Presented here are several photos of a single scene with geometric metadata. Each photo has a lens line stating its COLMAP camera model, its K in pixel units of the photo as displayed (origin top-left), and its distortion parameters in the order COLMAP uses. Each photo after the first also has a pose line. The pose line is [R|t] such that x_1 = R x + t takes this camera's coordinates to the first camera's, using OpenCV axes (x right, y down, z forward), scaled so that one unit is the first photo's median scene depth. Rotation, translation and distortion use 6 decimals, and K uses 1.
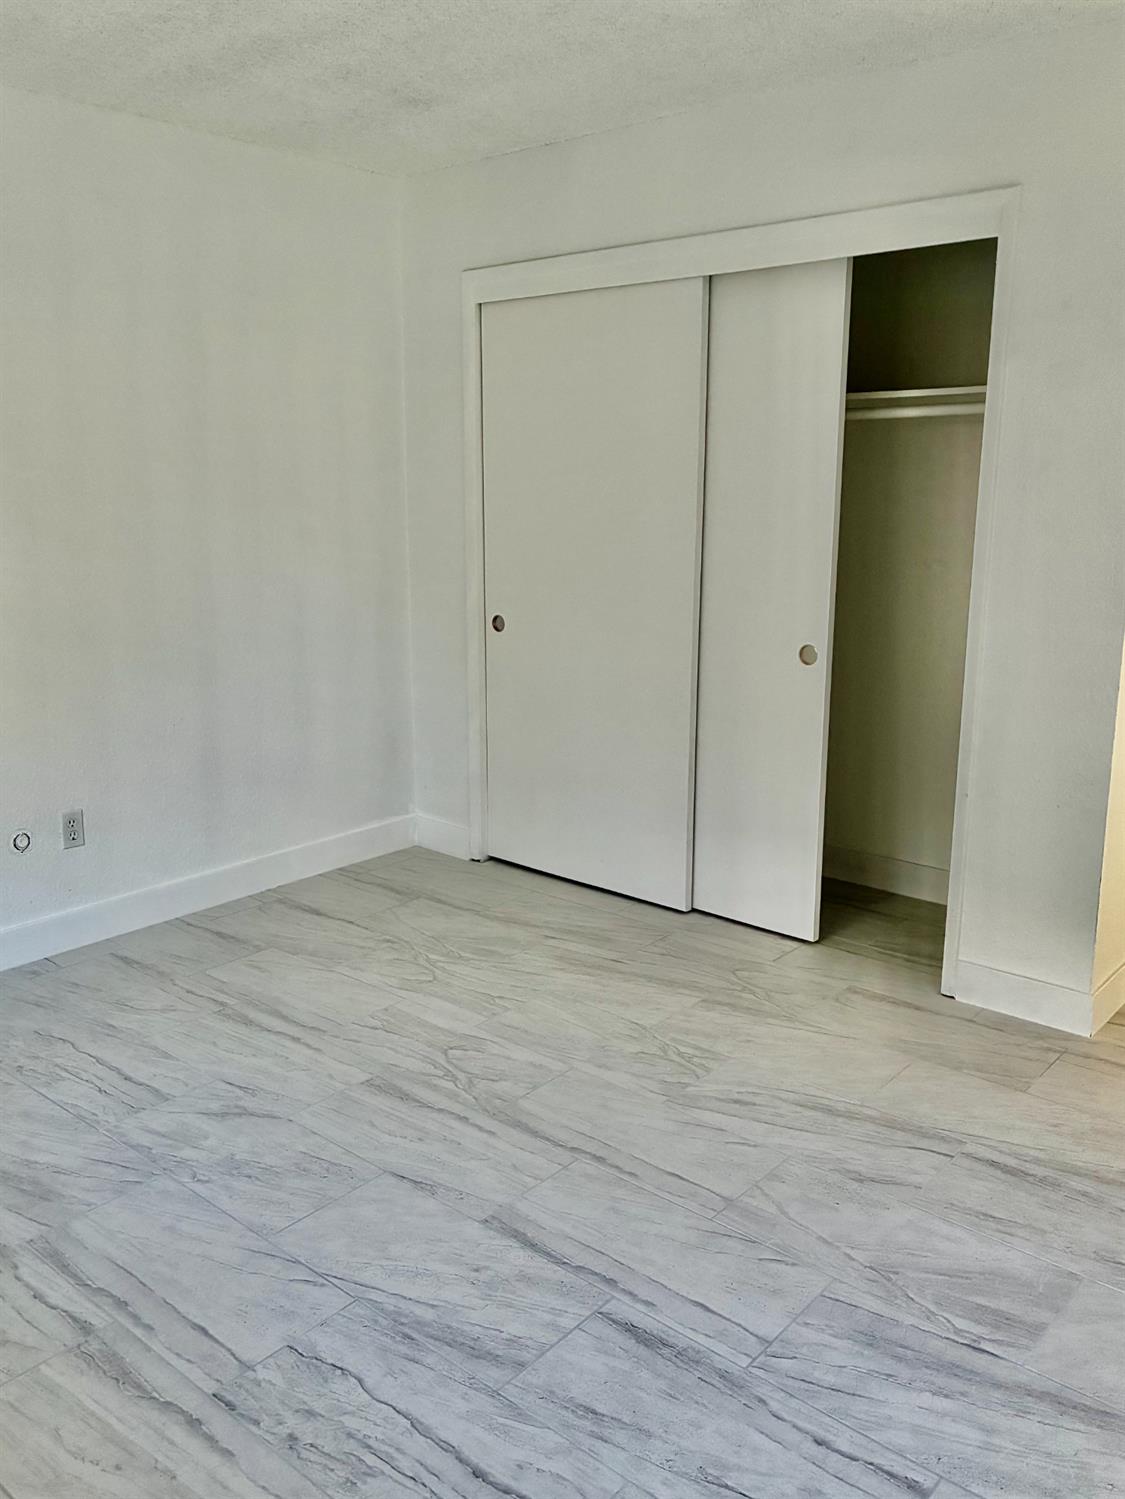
lens RADIAL K [[1225.1, 0, 562.5], [0, 1225.1, 749.5], [0, 0, 1]] dist [0.012727, 0.000981]
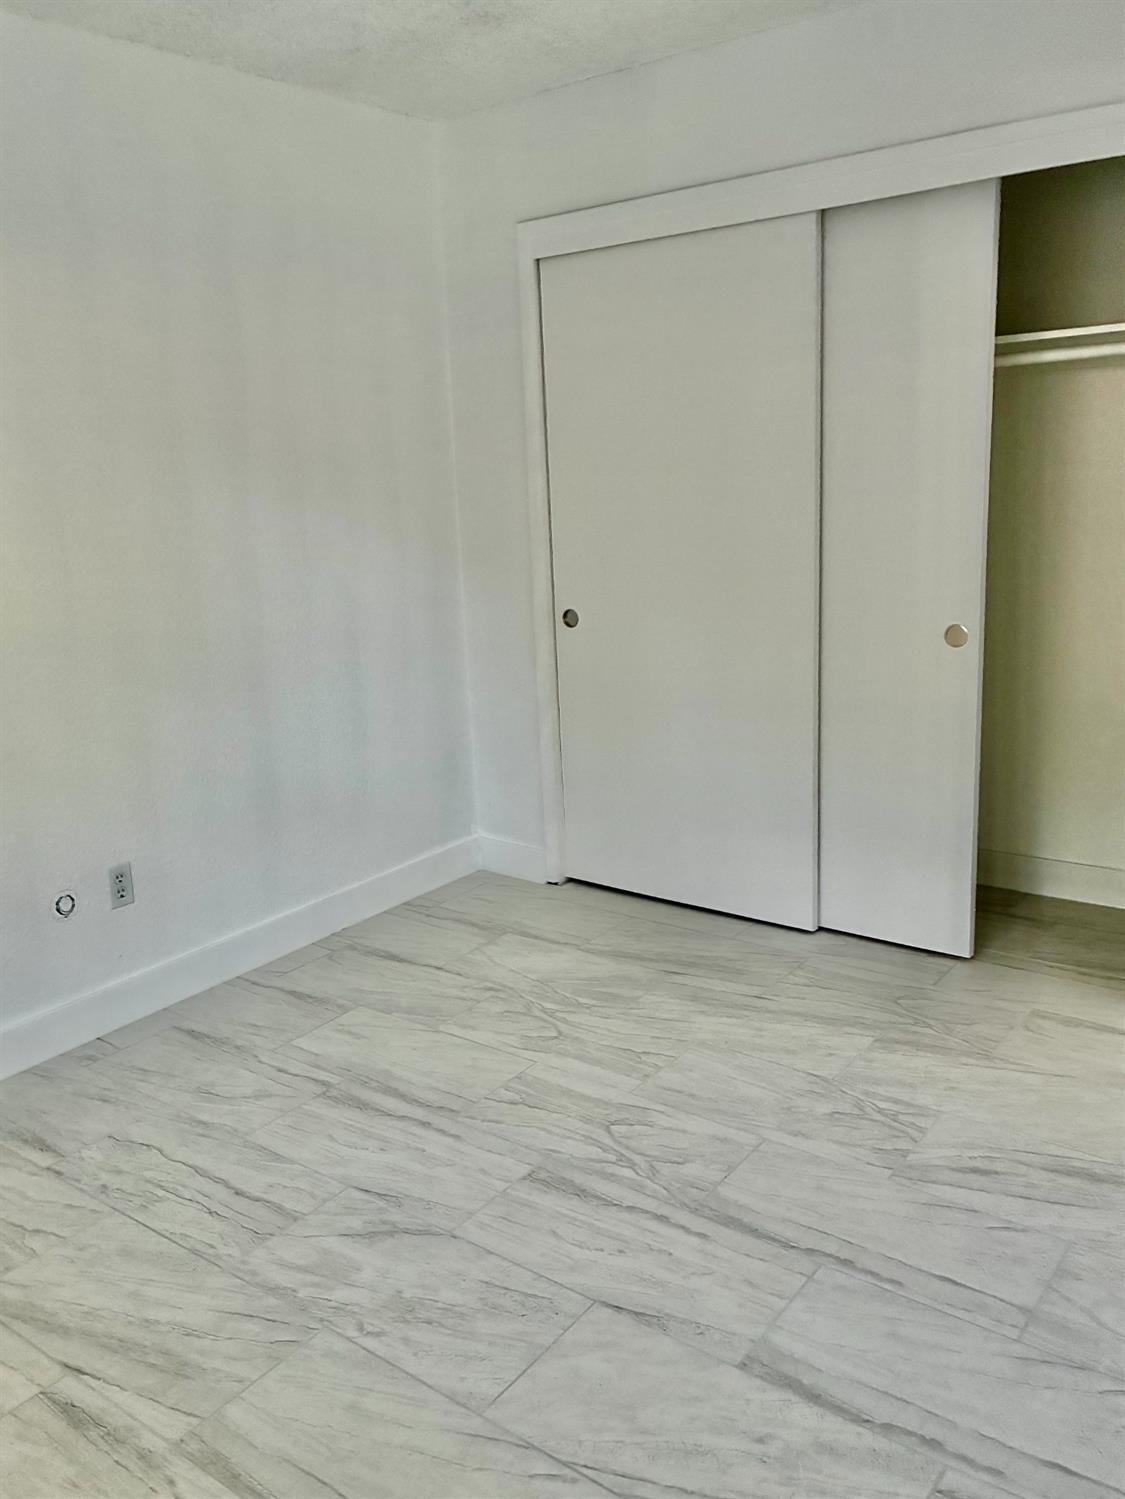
lens RADIAL K [[1223.9, 0, 558.2], [0, 1223.9, 737.4], [0, 0, 1]] dist [0.013064, -0.002320]
pose [[0.997381, -0.057711, 0.043601, -0.149879], [0.057723, 0.998332, 0.000981, -0.025366], [-0.043585, 0.001538, 0.999049, 0.155859]]
